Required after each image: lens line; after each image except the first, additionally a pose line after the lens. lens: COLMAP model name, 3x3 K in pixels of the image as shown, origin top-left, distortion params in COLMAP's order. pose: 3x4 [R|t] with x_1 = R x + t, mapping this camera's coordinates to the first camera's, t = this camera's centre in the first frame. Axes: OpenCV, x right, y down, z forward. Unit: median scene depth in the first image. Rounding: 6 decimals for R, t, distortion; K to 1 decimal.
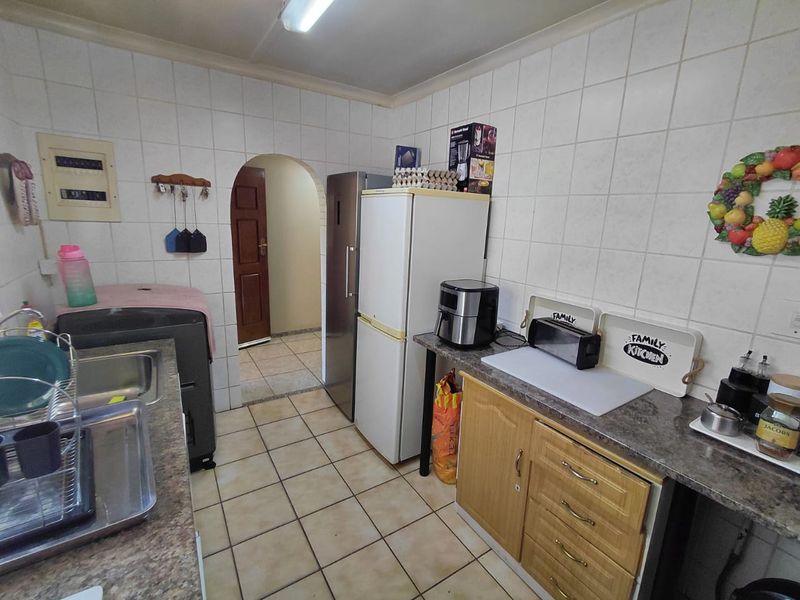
lens RADIAL K [[371.6, 0, 406.0], [0, 371.6, 295.2], [0, 0, 1]] dist [-0.000831, -0.000031]
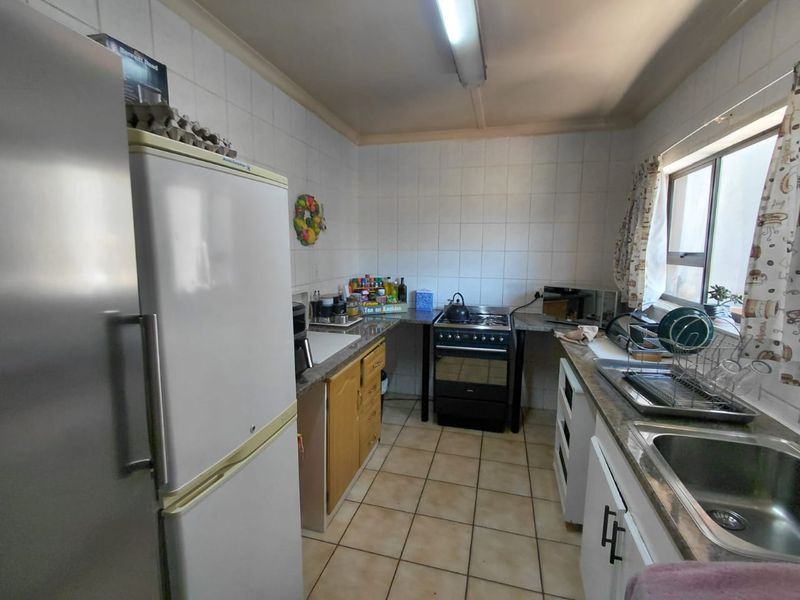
lens RADIAL K [[371.6, 0, 399.4], [0, 371.6, 298.6], [0, 0, 1]] dist [-0.000831, -0.000031]
pose [[-0.647921, -0.158866, 0.744957, -0.710805], [0.125306, 0.942454, 0.309967, -0.299179], [-0.751330, 0.294181, -0.590729, 1.450345]]
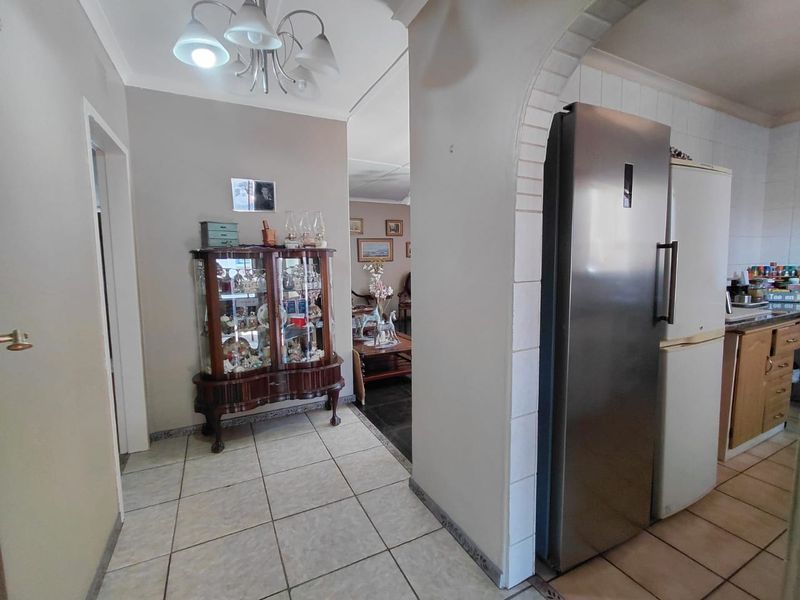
lens RADIAL K [[371.6, 0, 402.6], [0, 371.6, 292.0], [0, 0, 1]] dist [-0.000831, -0.000031]
pose [[0.117473, -0.143722, 0.982621, -1.201459], [0.232598, 0.965931, 0.113473, -0.328037], [-0.965452, 0.215226, 0.146900, 1.955459]]
